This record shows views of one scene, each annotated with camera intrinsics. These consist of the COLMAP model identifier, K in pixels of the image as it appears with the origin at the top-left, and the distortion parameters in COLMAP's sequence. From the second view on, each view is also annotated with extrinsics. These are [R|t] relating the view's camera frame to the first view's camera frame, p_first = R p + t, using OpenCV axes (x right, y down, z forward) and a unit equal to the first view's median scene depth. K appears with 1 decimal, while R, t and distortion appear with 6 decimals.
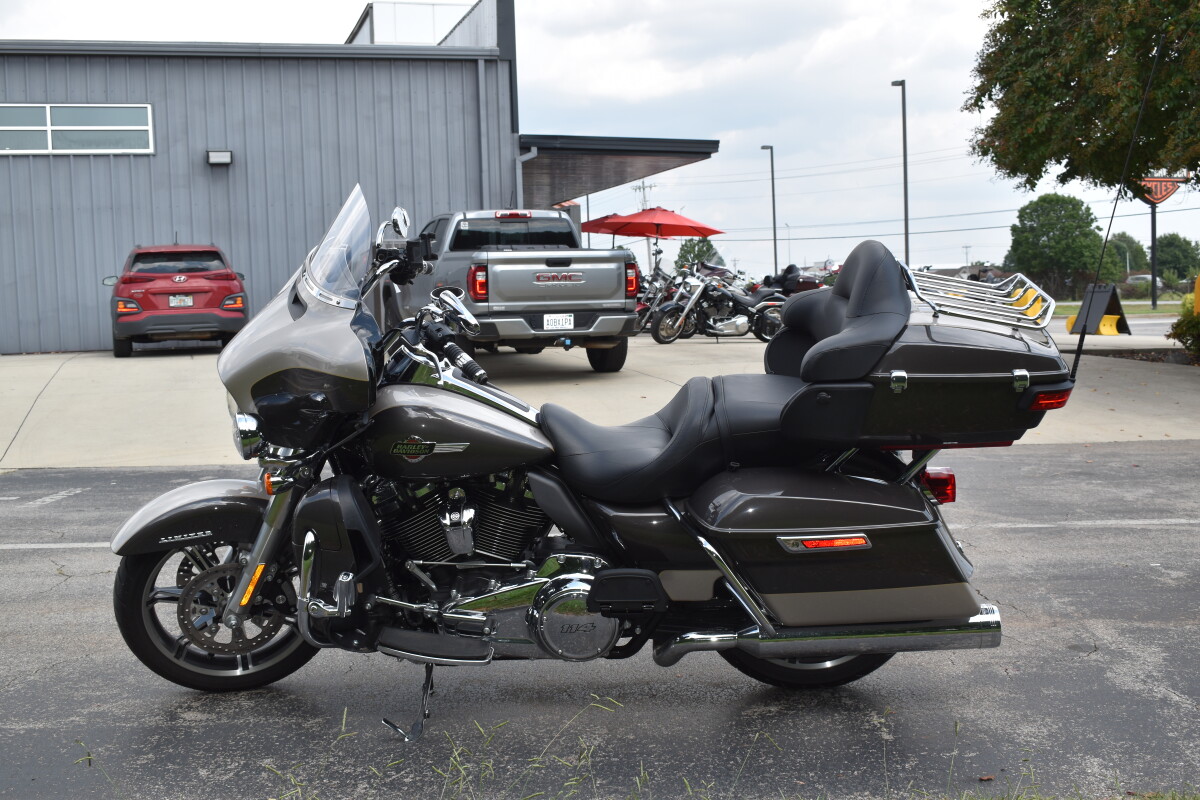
lens RADIAL K [[1381.3, 0, 600.0], [0, 1381.3, 400.0], [0, 0, 1]] dist [-0.059339, -0.004653]
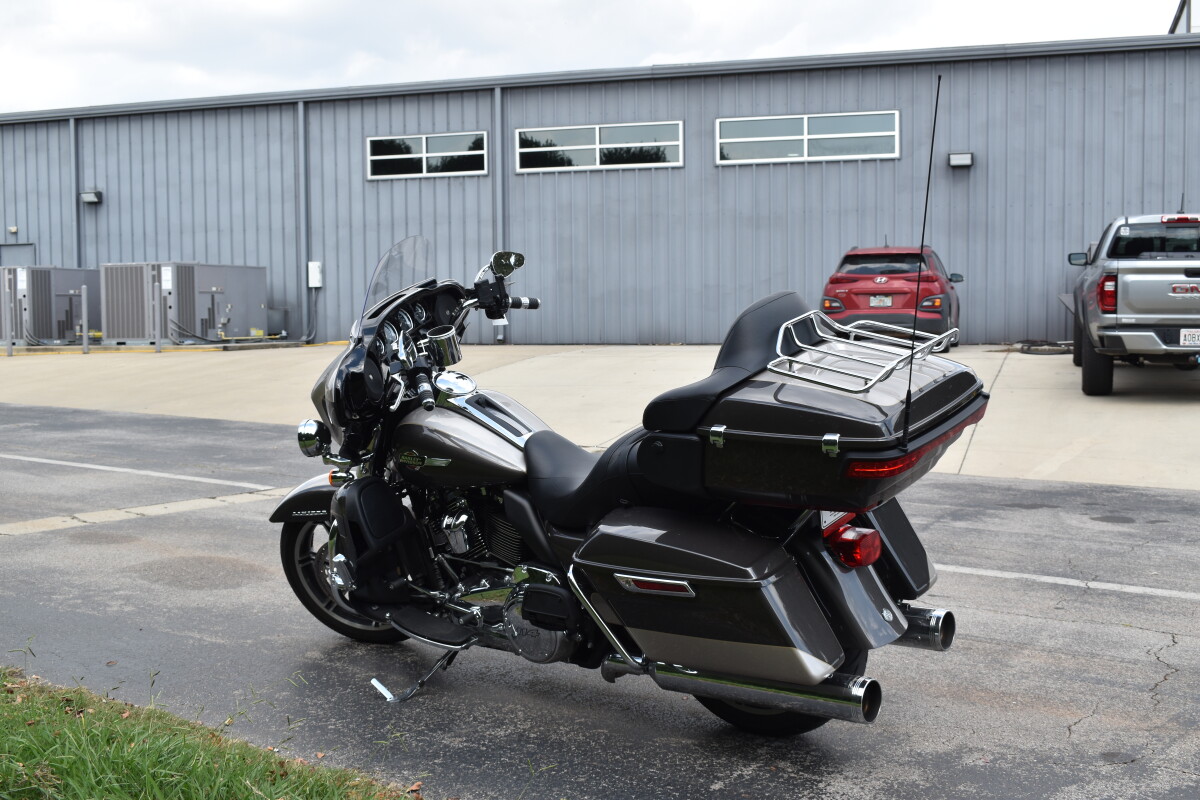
lens RADIAL K [[1381.3, 0, 600.0], [0, 1381.3, 400.0], [0, 0, 1]] dist [-0.059339, -0.004653]
pose [[0.809588, 0.063313, -0.583574, 0.115377], [-0.059452, 0.997898, 0.025787, -0.009539], [0.583980, 0.013818, 0.811651, 0.020649]]
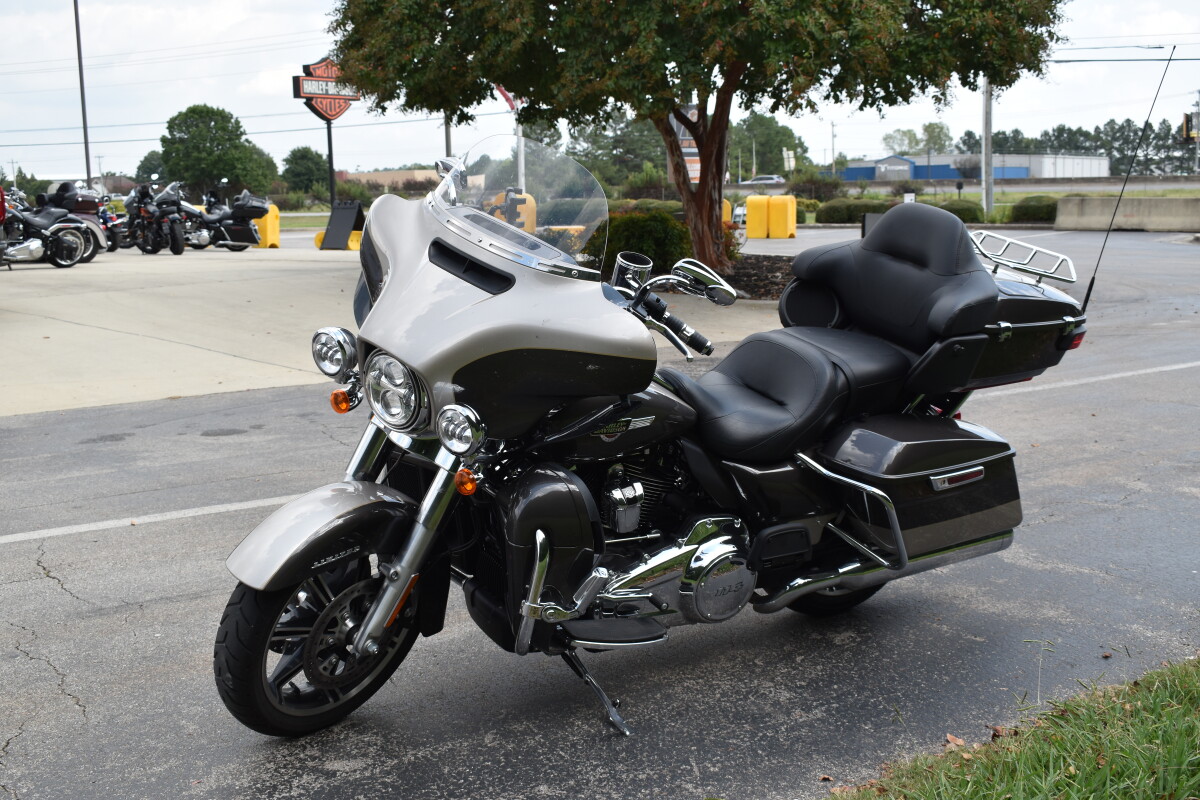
lens RADIAL K [[1381.3, 0, 600.0], [0, 1381.3, 400.0], [0, 0, 1]] dist [-0.059339, -0.004653]
pose [[0.816531, -0.078525, 0.571936, -0.112655], [0.041530, 0.996129, 0.077475, -0.009274], [-0.575806, -0.039508, 0.816631, 0.040574]]
